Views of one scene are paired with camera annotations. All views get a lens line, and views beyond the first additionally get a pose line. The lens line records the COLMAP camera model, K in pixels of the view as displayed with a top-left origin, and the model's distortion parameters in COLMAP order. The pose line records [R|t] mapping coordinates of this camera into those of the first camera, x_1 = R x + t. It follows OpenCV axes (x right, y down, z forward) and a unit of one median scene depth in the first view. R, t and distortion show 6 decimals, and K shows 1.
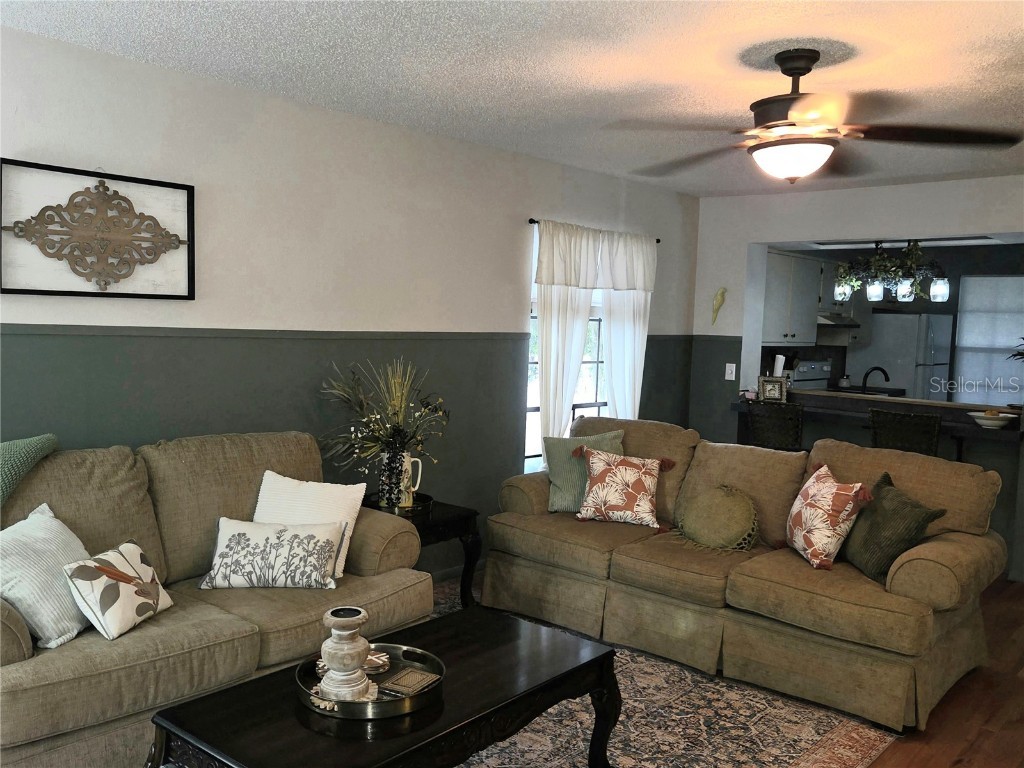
lens RADIAL K [[882.0, 0, 514.0], [0, 882.0, 386.2], [0, 0, 1]] dist [-0.019073, -0.011243]
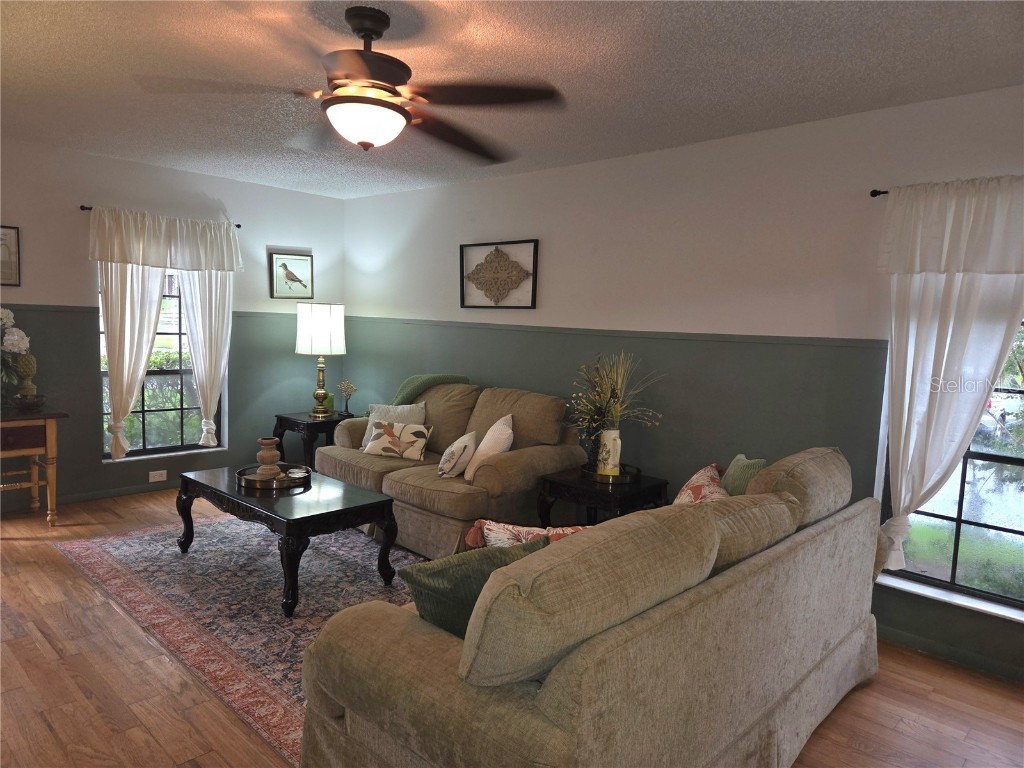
lens RADIAL K [[690.4, 0, 512.5], [0, 690.4, 384.9], [0, 0, 1]] dist [0.039899, -0.002204]
pose [[-0.050710, 0.064860, -0.996605, 0.969725], [-0.105215, 0.991989, 0.069913, -0.045387], [0.993156, 0.108403, -0.043479, 1.075866]]
